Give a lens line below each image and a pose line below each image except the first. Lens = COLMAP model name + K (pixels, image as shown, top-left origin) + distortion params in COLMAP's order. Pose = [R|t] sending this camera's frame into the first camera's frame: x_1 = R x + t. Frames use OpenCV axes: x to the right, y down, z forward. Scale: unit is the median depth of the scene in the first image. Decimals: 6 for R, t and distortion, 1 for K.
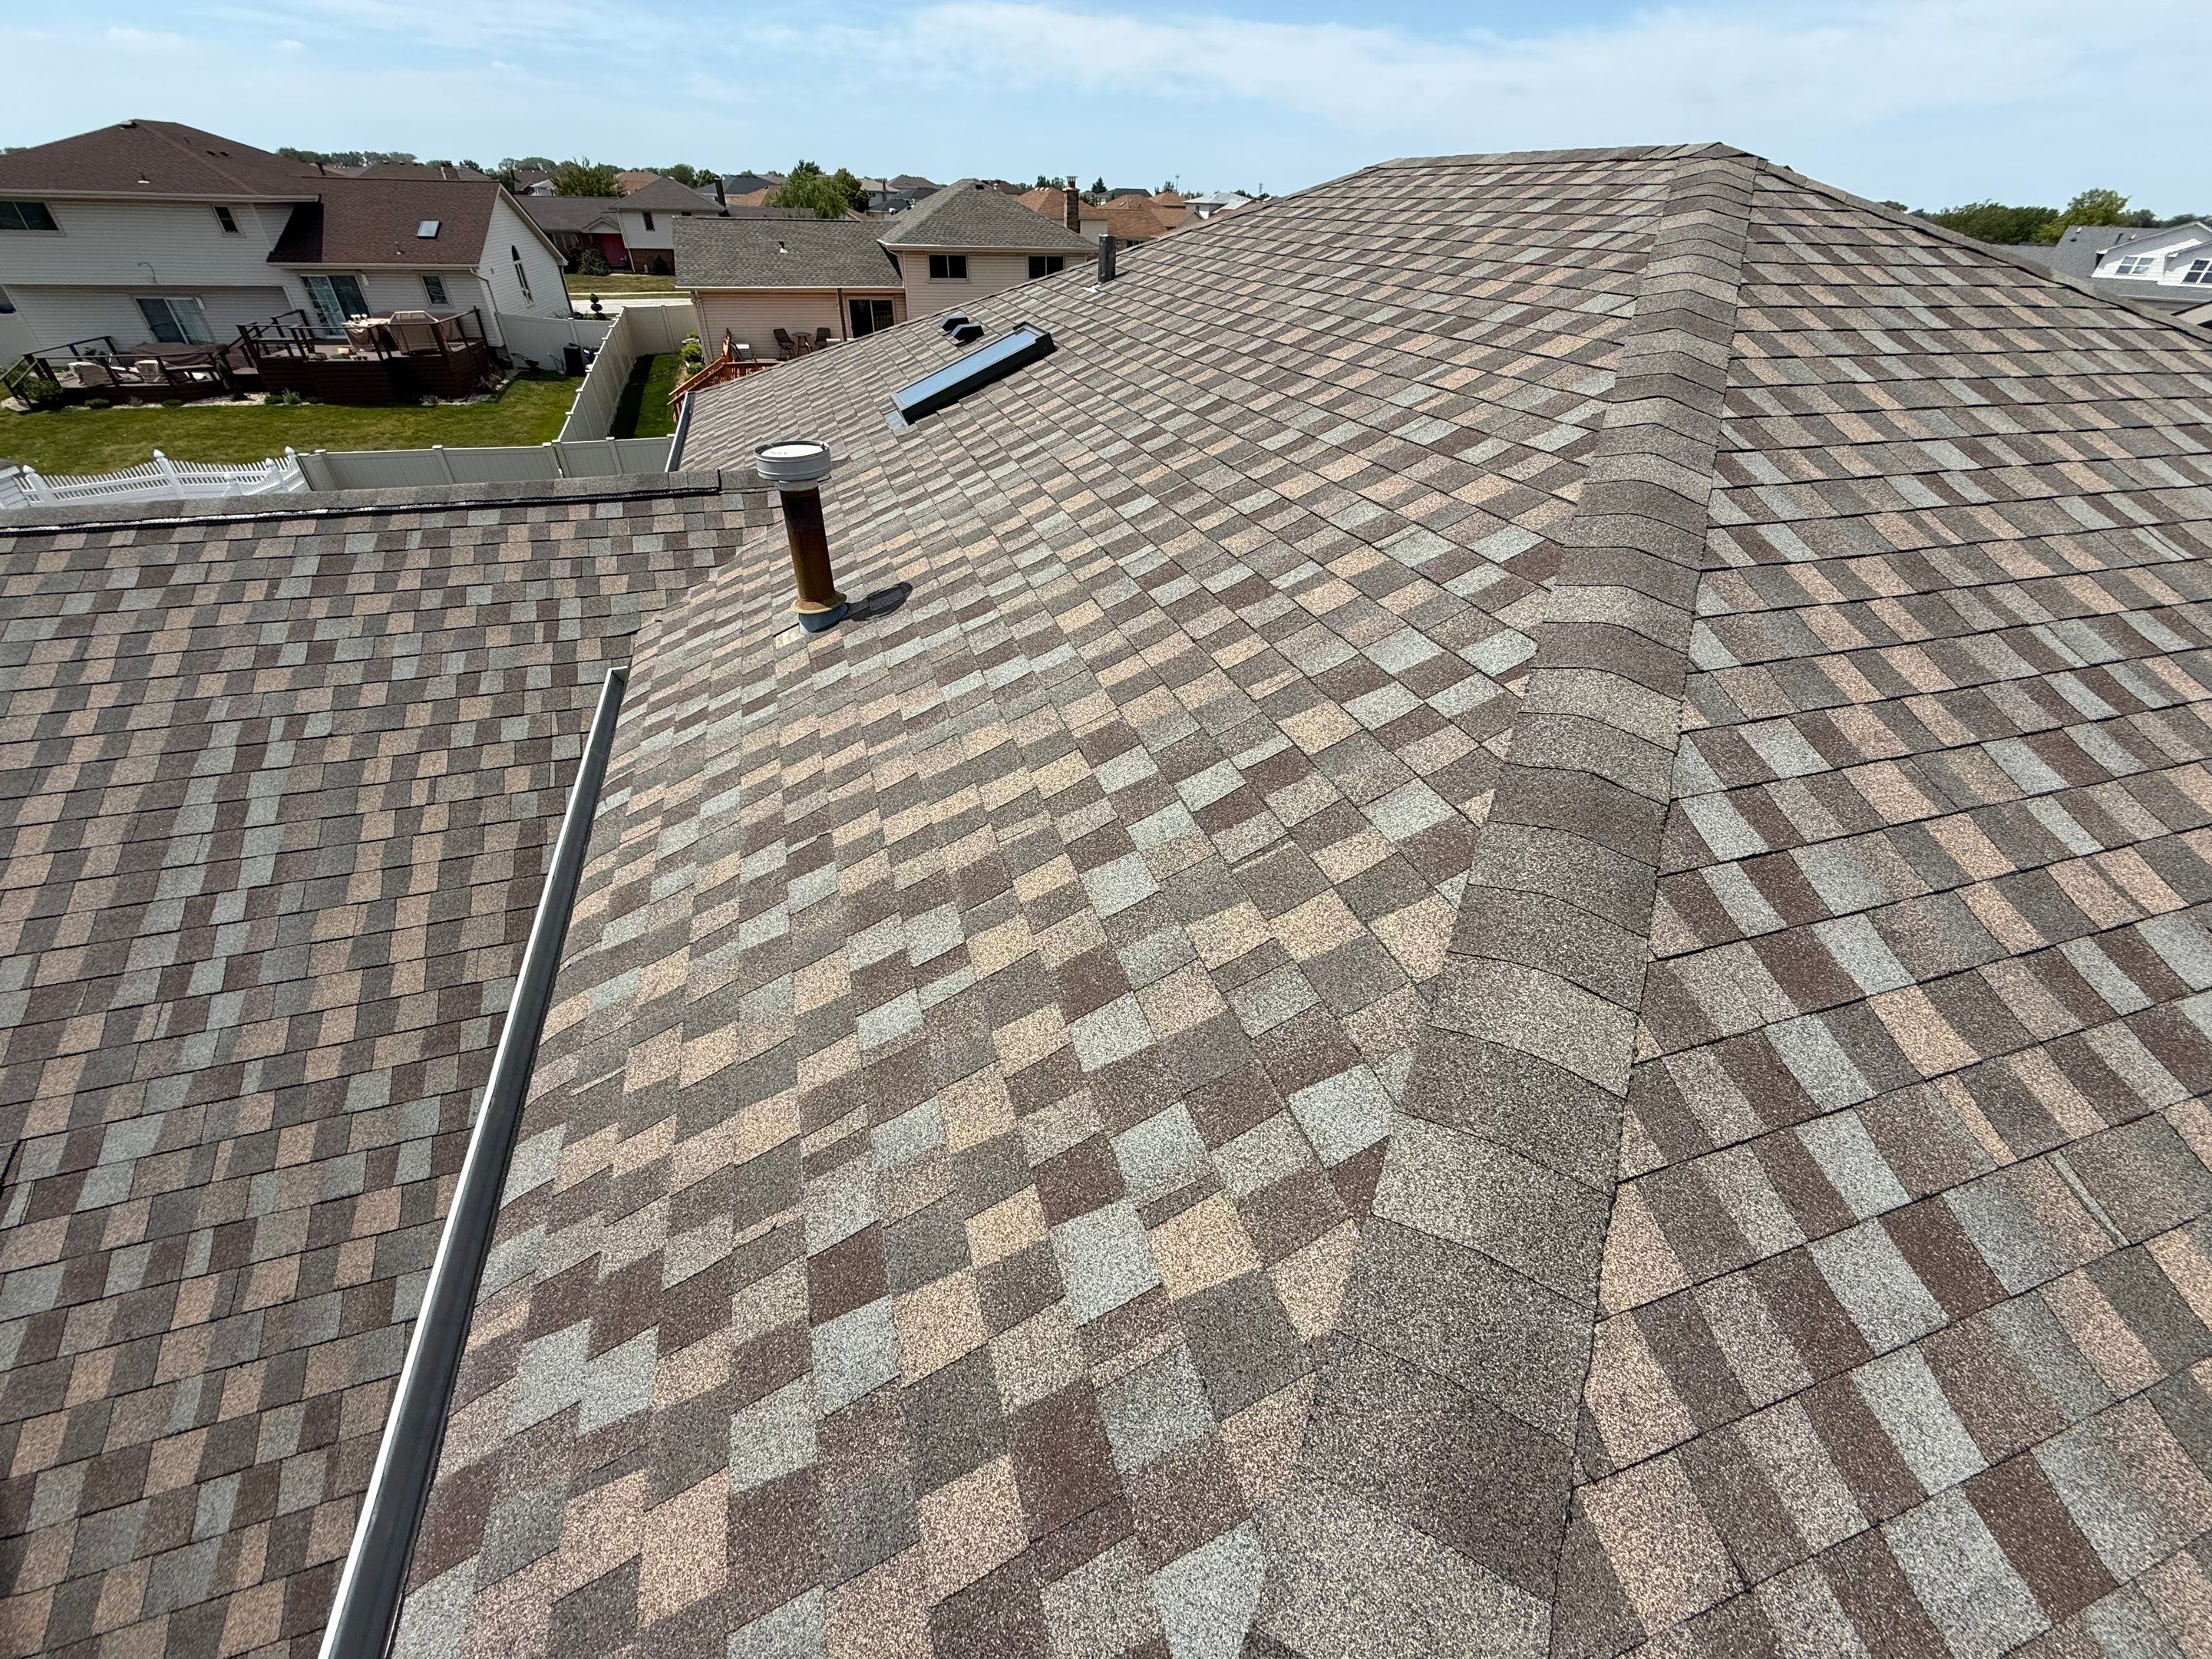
lens RADIAL K [[885.5, 0, 1100.4], [0, 885.5, 829.8], [0, 0, 1]] dist [-0.001432, 0.000603]
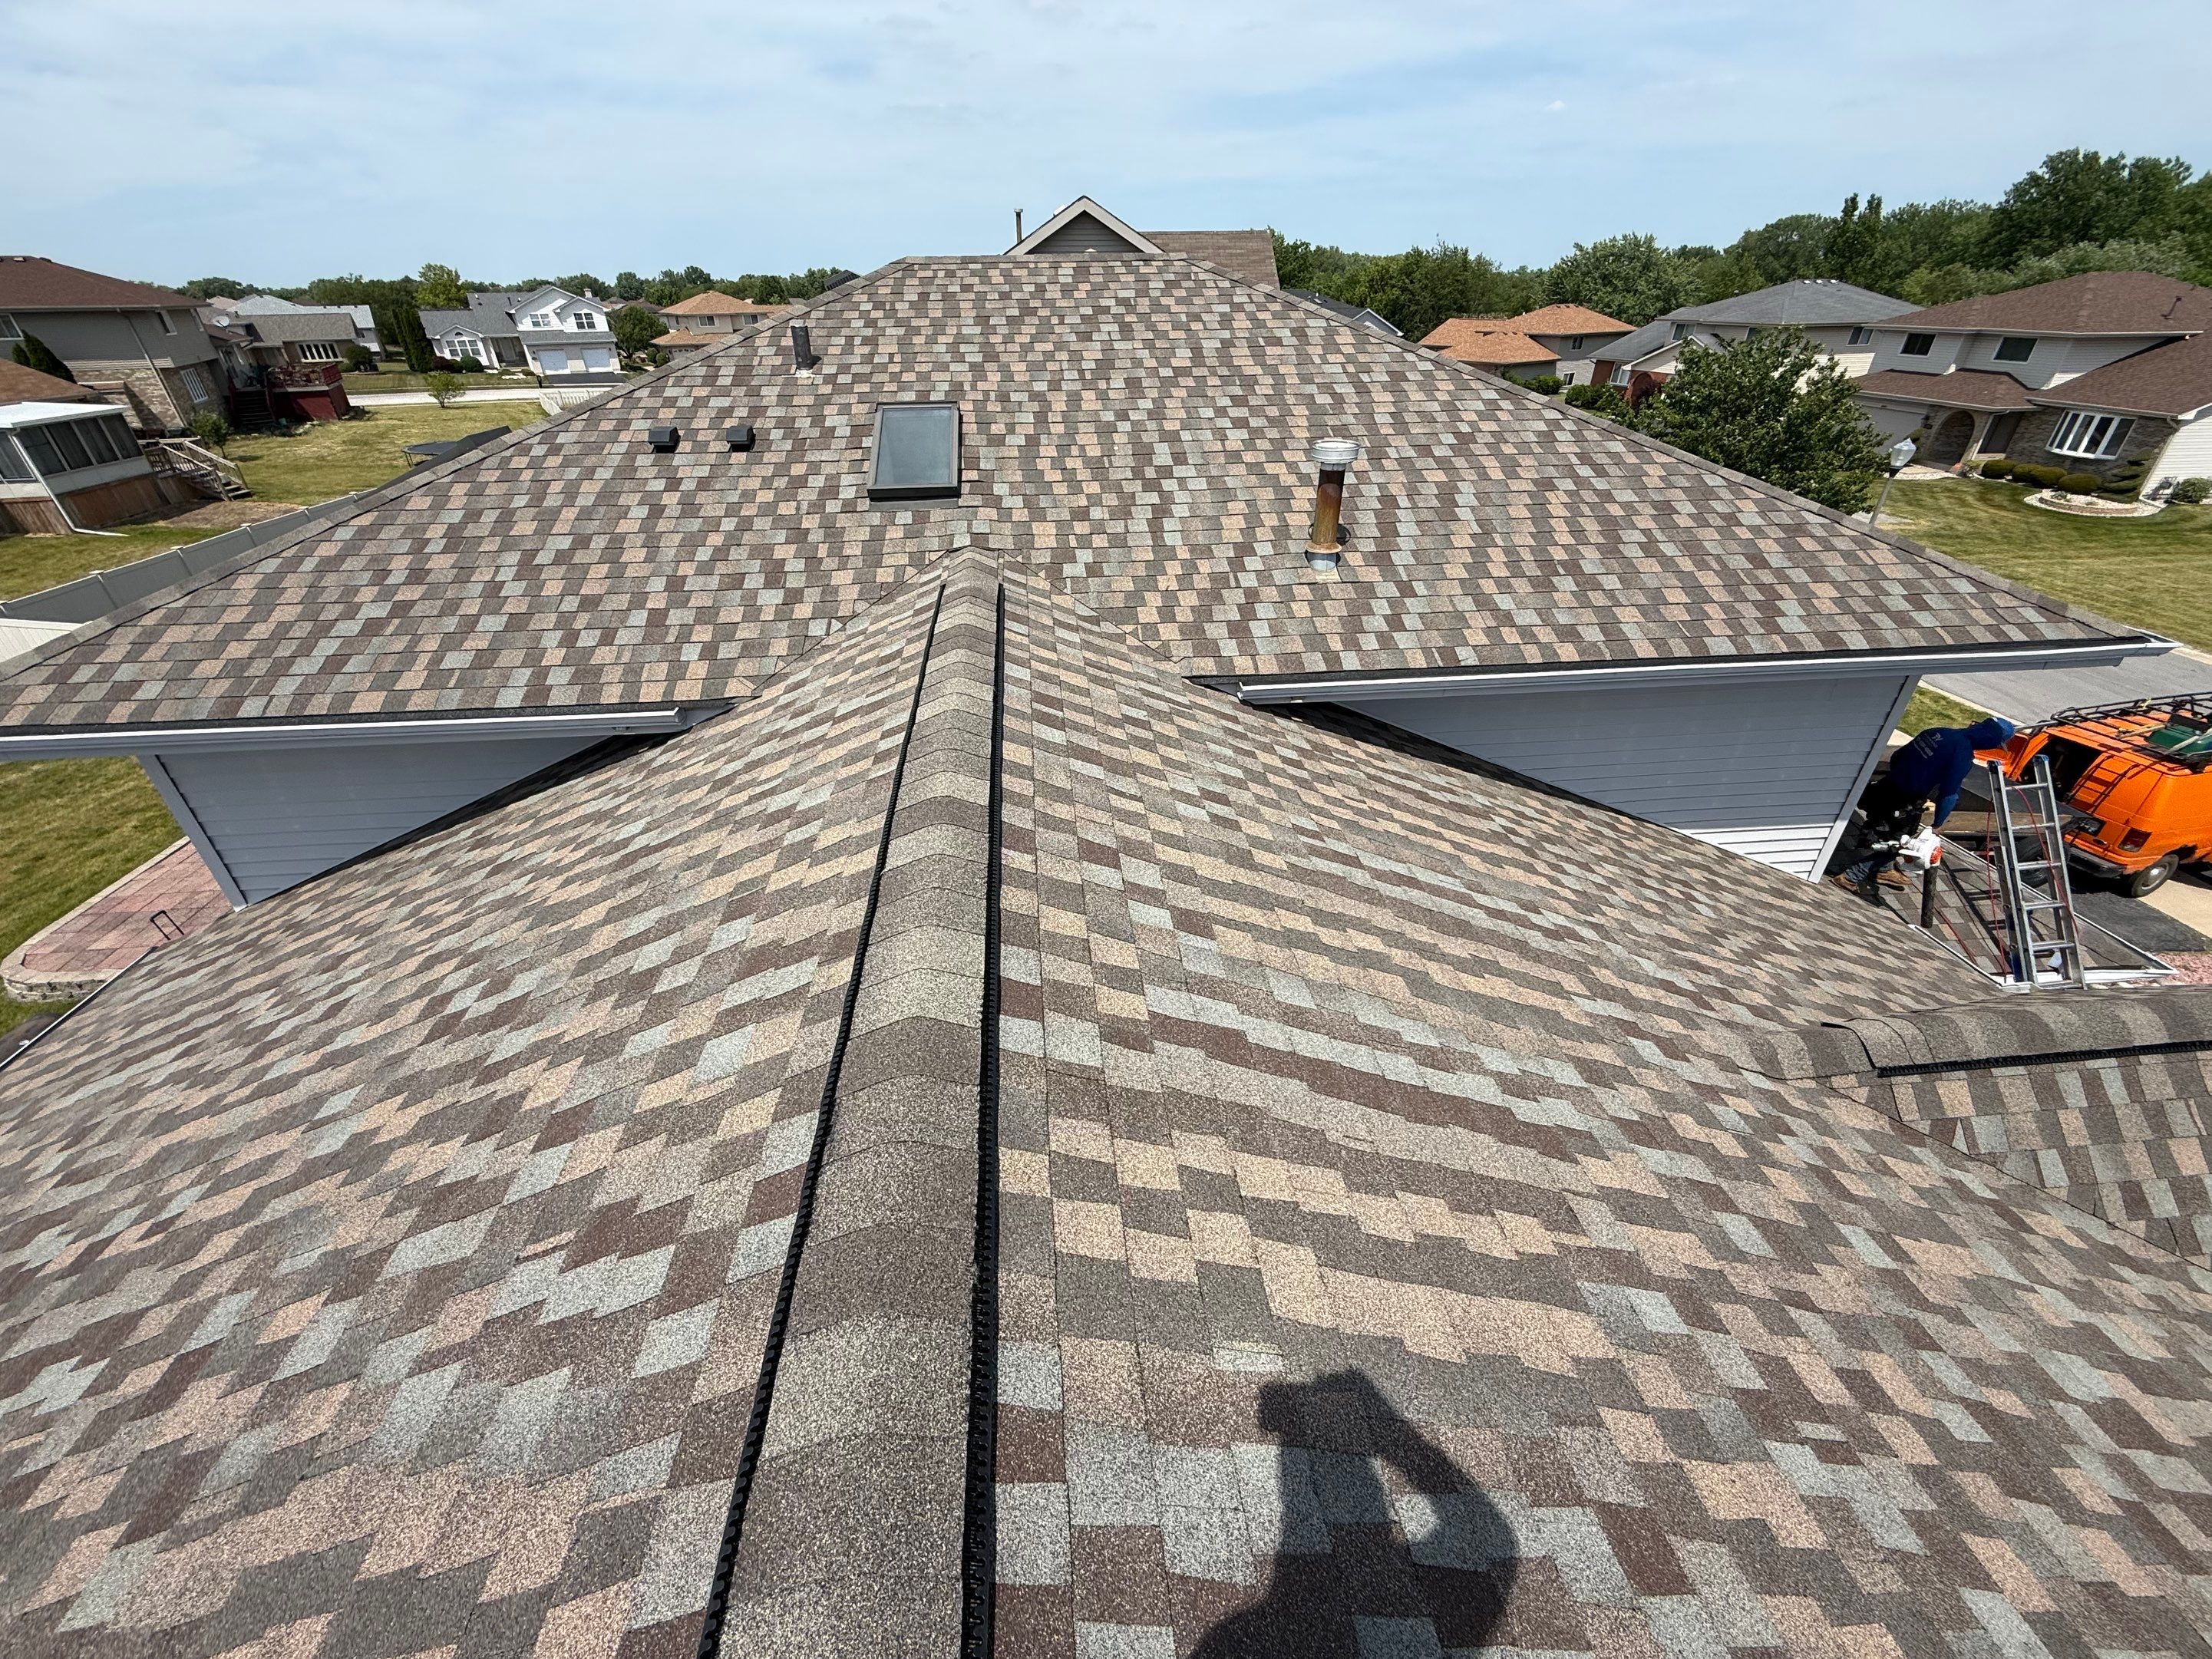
lens RADIAL K [[885.5, 0, 1097.8], [0, 885.5, 827.2], [0, 0, 1]] dist [-0.001432, 0.000603]
pose [[0.224845, -0.531829, 0.816457, -2.415976], [0.580372, 0.746160, 0.326209, -0.786416], [-0.782696, 0.400503, 0.476429, 0.987940]]
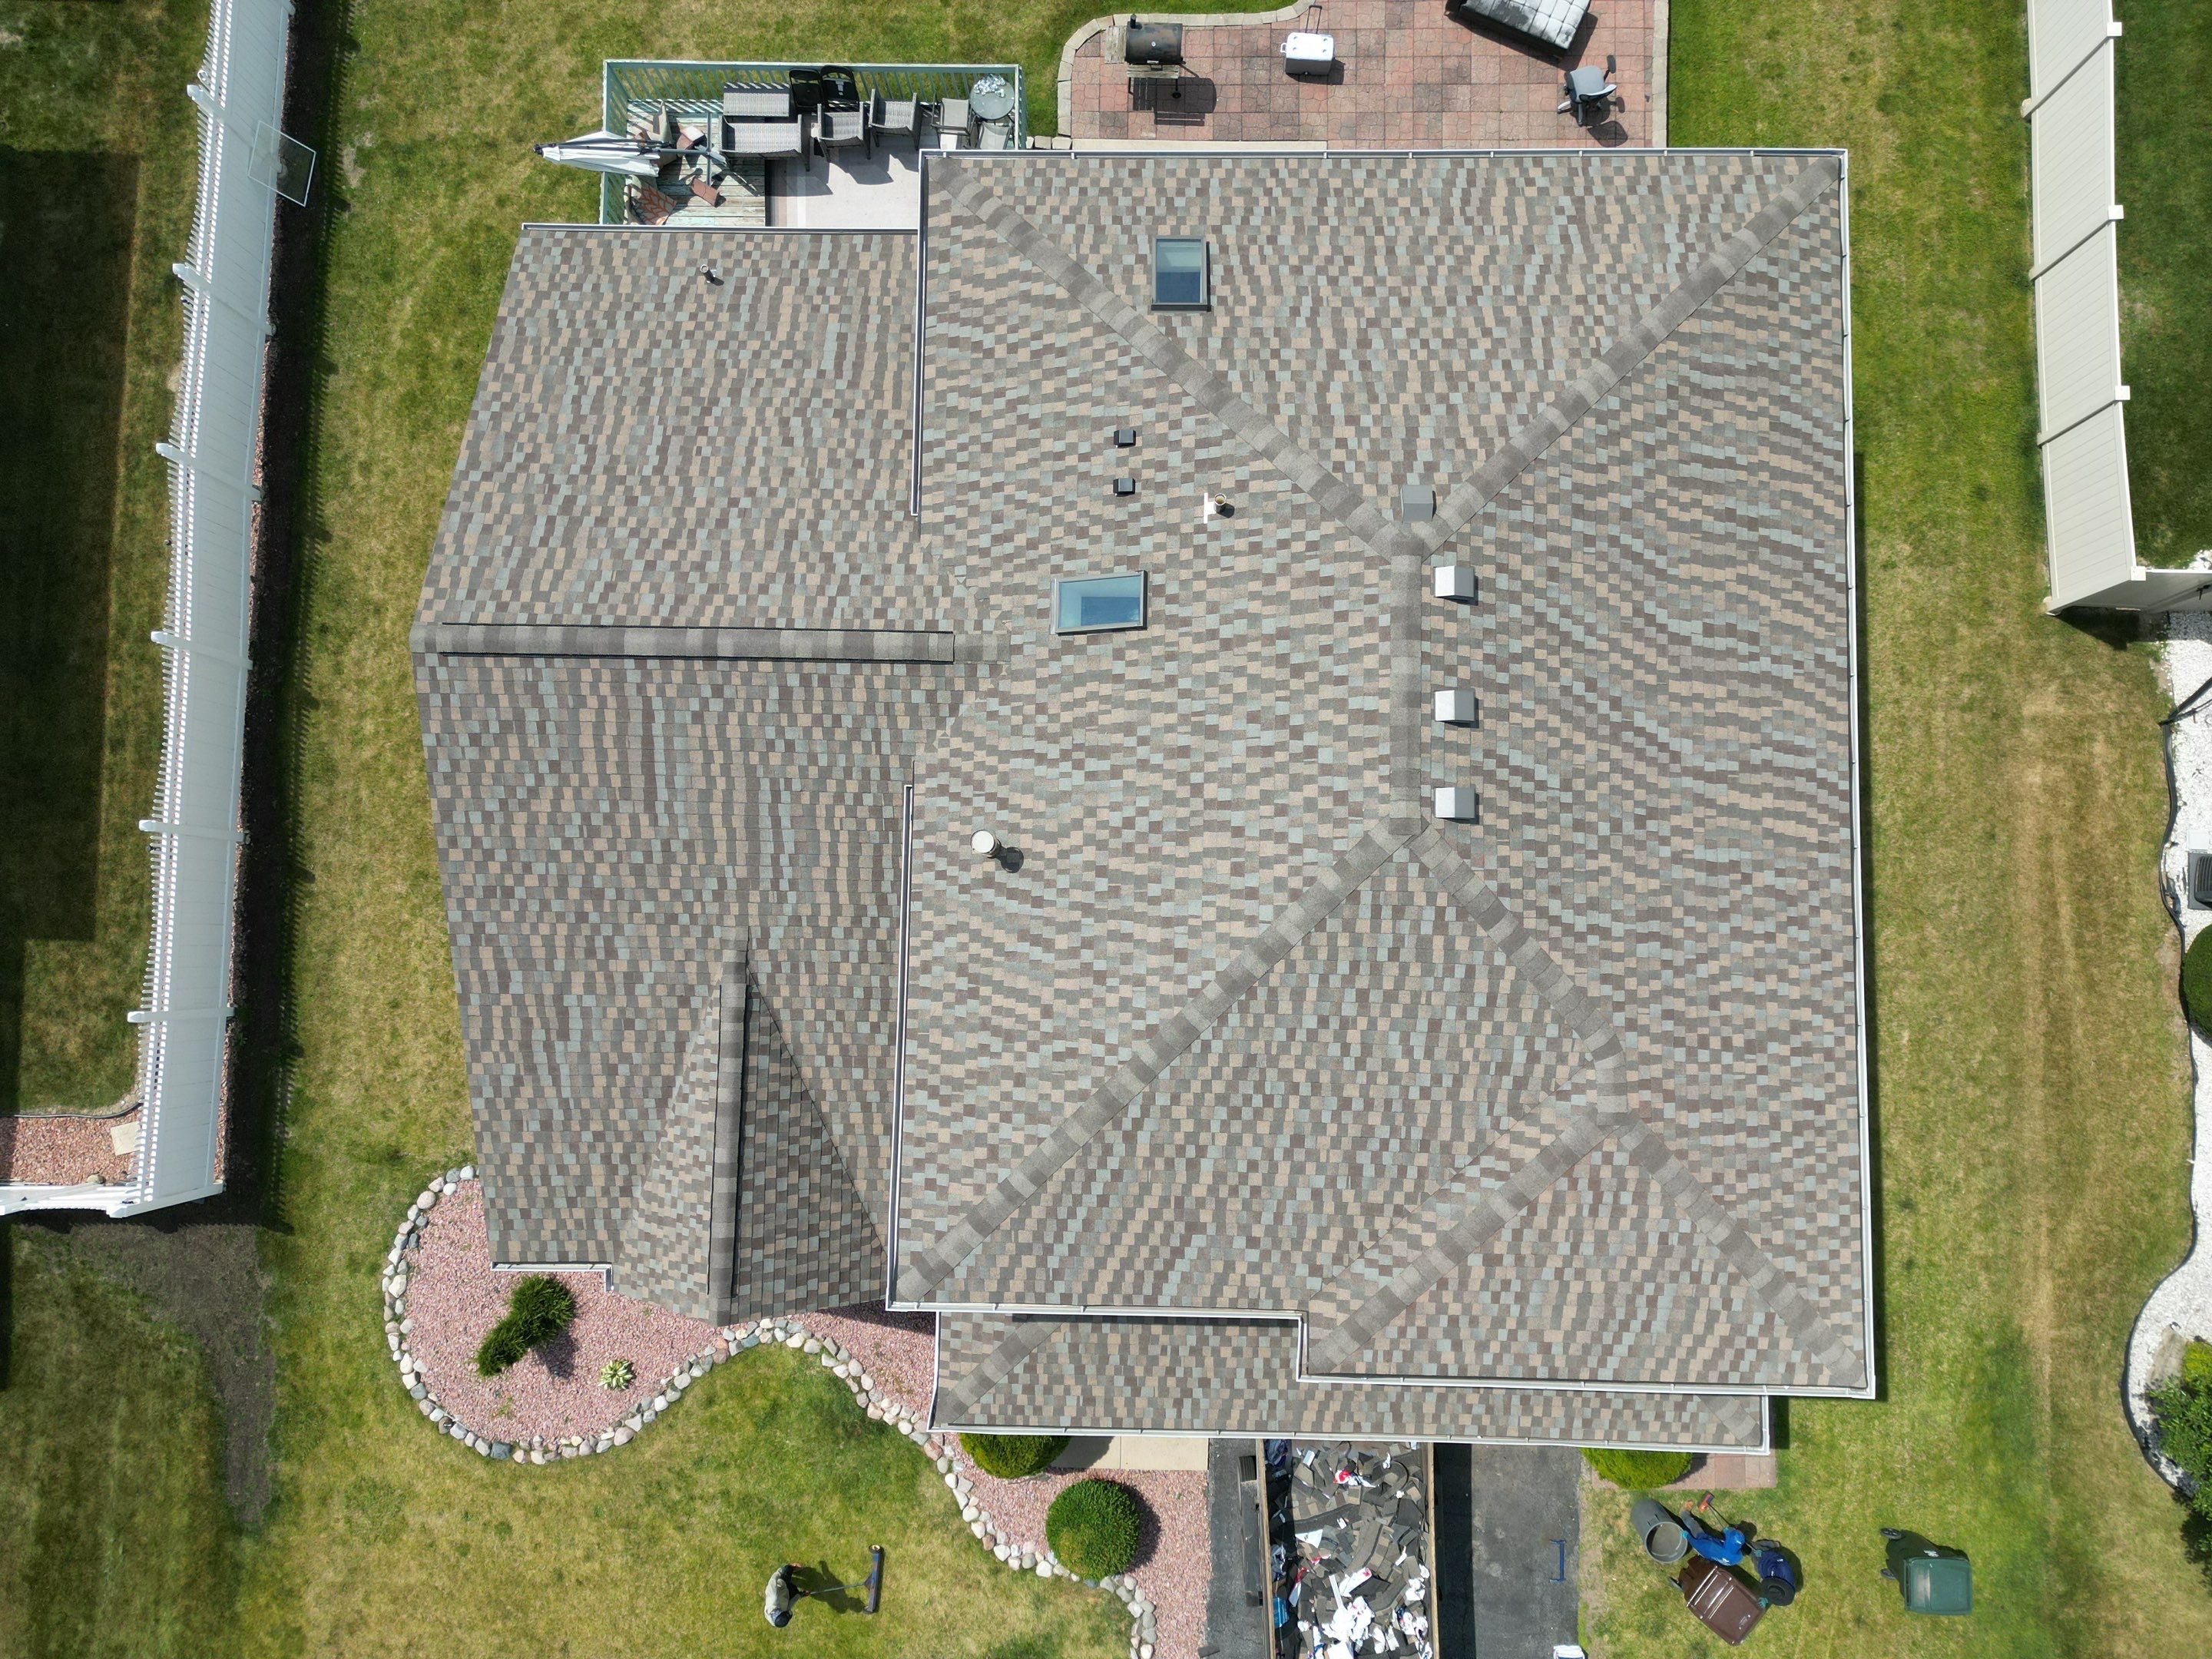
lens RADIAL K [[1557.7, 0, 1108.7], [0, 1557.7, 834.9], [0, 0, 1]] dist [0.078856, -0.073655]
pose [[0.944822, 0.320045, -0.069868, 0.413011], [-0.154005, 0.622209, 0.767554, -4.904555], [0.289125, -0.714442, 0.637165, -2.281049]]
